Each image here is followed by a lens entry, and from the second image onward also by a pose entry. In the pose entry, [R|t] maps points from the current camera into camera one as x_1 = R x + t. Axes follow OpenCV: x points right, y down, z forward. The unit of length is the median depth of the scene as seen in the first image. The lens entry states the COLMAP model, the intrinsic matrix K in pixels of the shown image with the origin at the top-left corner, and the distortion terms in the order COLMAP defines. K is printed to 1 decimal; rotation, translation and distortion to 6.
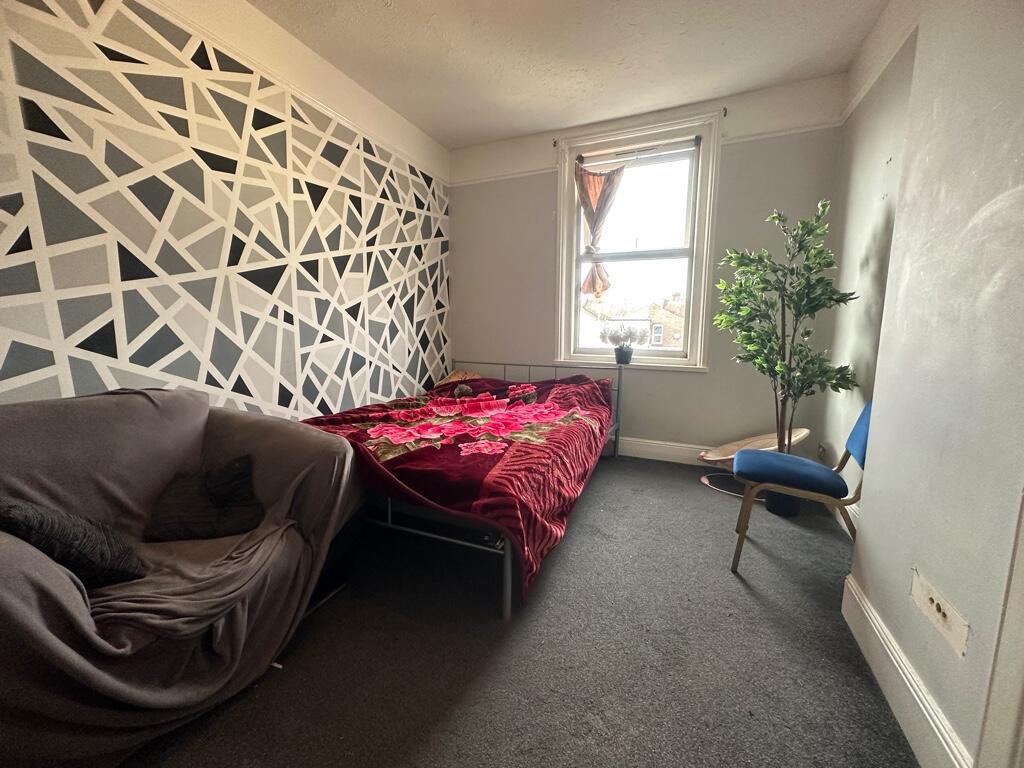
lens RADIAL K [[406.2, 0, 508.2], [0, 406.2, 385.5], [0, 0, 1]] dist [-0.001408, 0.000207]
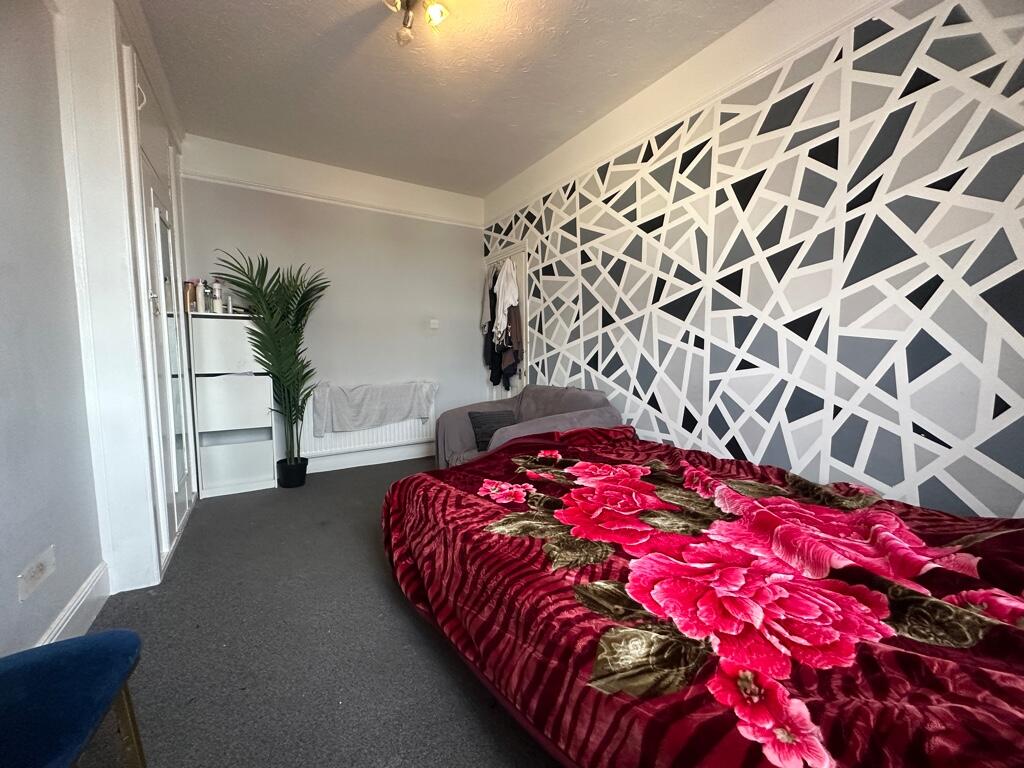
lens RADIAL K [[406.2, 0, 507.2], [0, 406.2, 385.1], [0, 0, 1]] dist [-0.001408, 0.000207]
pose [[-0.561502, 0.062757, -0.825092, 0.502943], [-0.102945, 0.984075, 0.144906, -0.153453], [0.821047, 0.166305, -0.546100, 1.127901]]
